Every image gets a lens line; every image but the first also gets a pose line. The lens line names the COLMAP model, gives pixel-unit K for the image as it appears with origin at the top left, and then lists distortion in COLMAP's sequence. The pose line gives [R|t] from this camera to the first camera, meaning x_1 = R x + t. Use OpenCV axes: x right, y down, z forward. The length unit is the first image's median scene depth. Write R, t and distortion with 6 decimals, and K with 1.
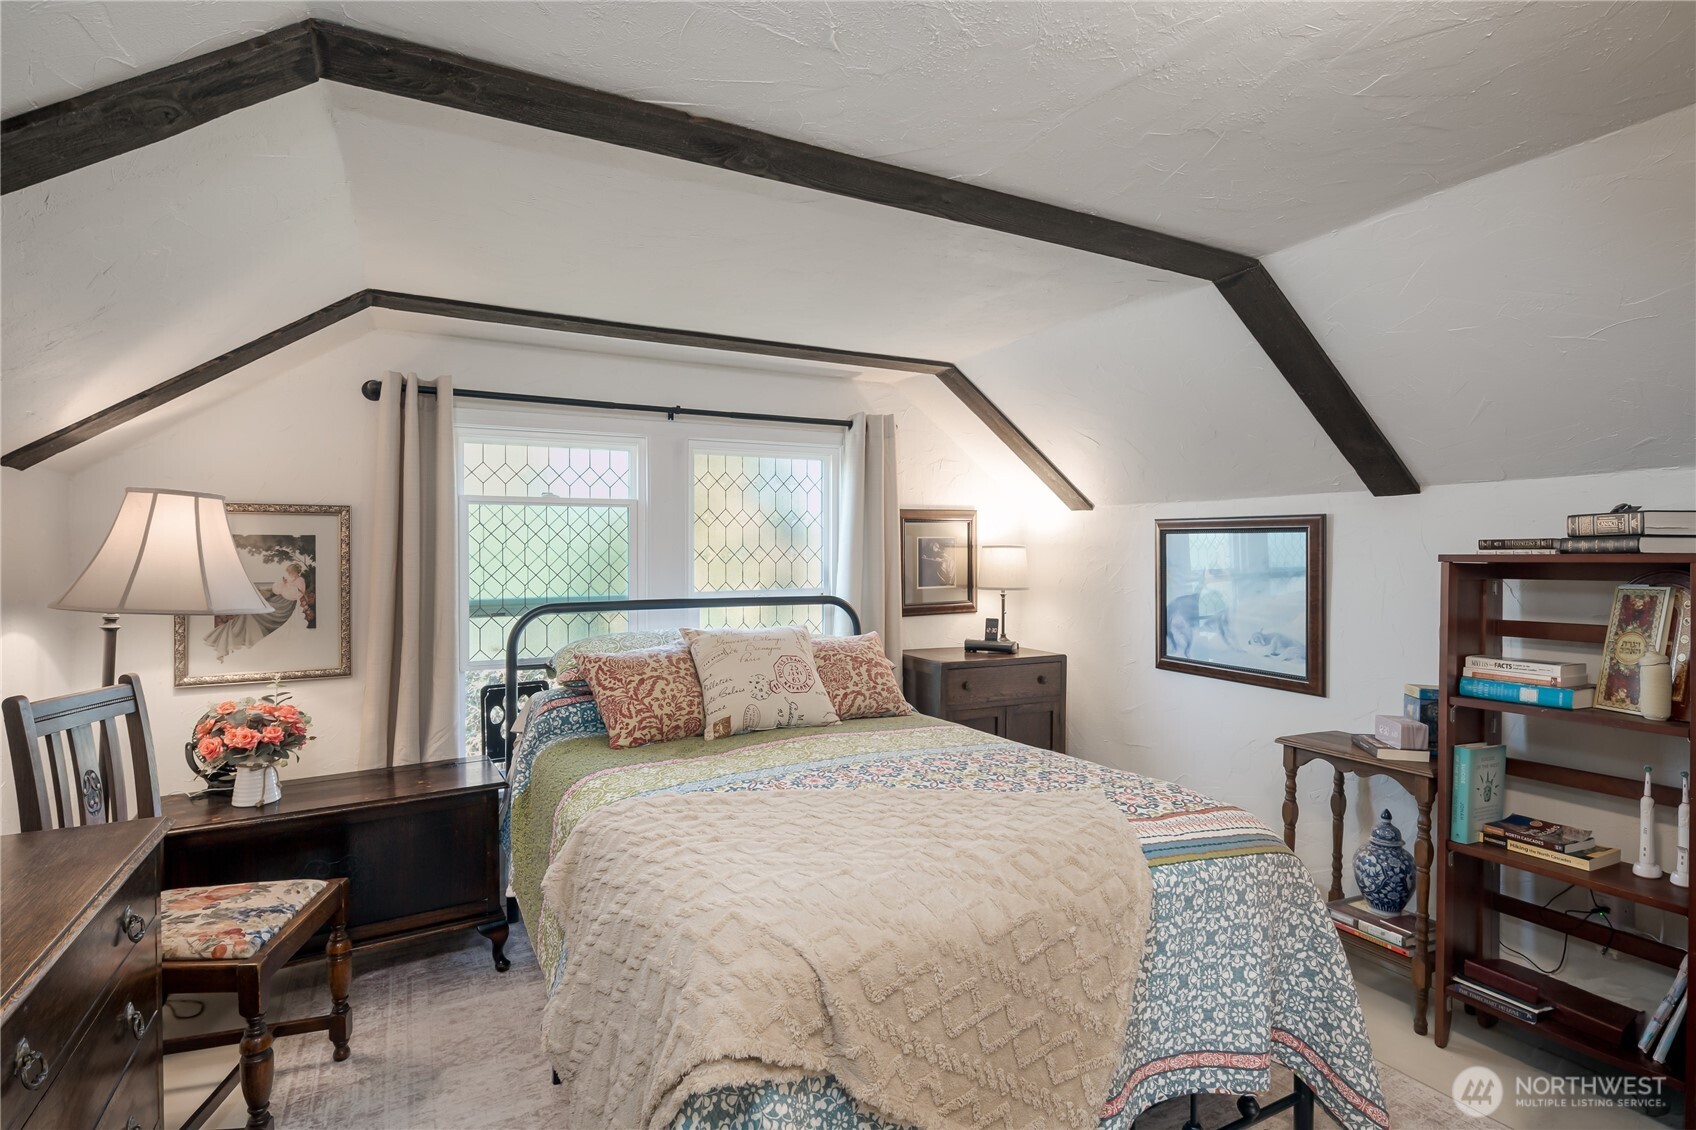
lens RADIAL K [[830.6, 0, 848.0], [0, 830.6, 565.0], [0, 0, 1]] dist [-0.001231, -0.001203]
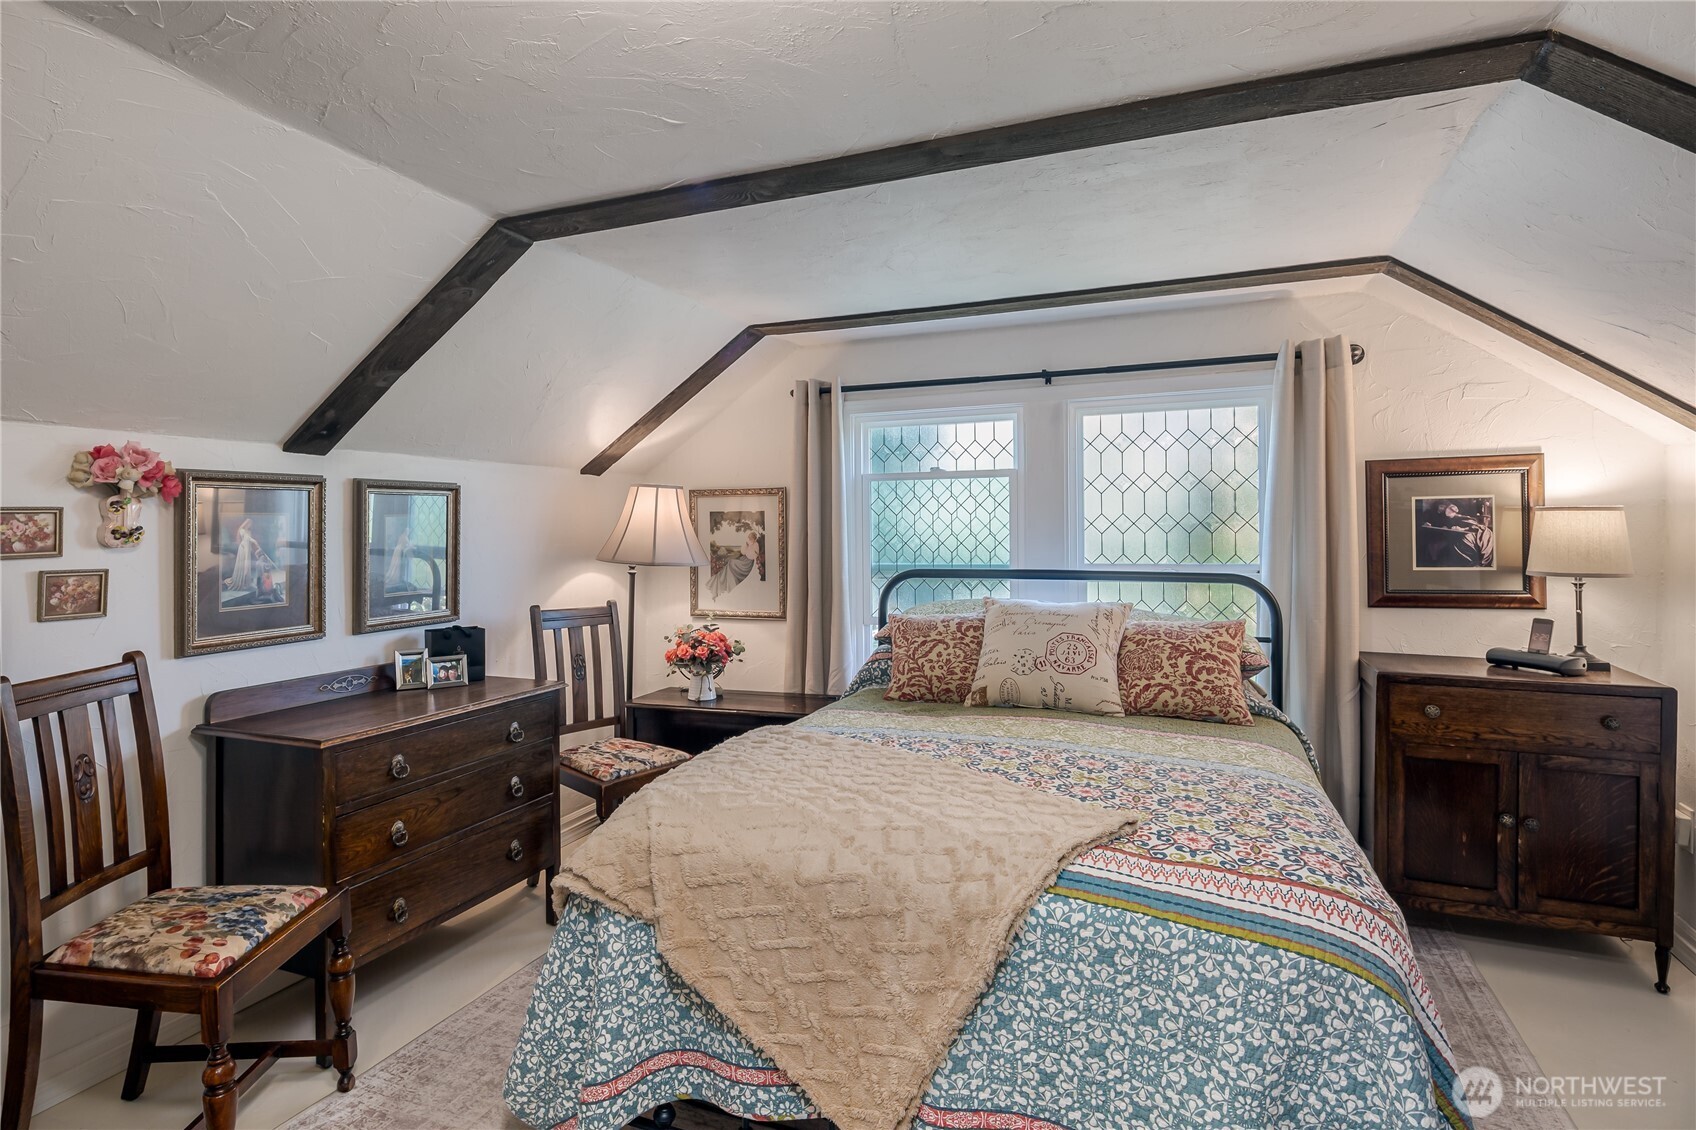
lens RADIAL K [[979.5, 0, 847.2], [0, 979.5, 540.3], [0, 0, 1]] dist [-0.001008, -0.001064]
pose [[0.609349, 0.009080, -0.792850, 0.662973], [-0.004769, 0.999958, 0.007787, -0.001458], [0.792888, -0.000964, 0.609367, 0.147150]]
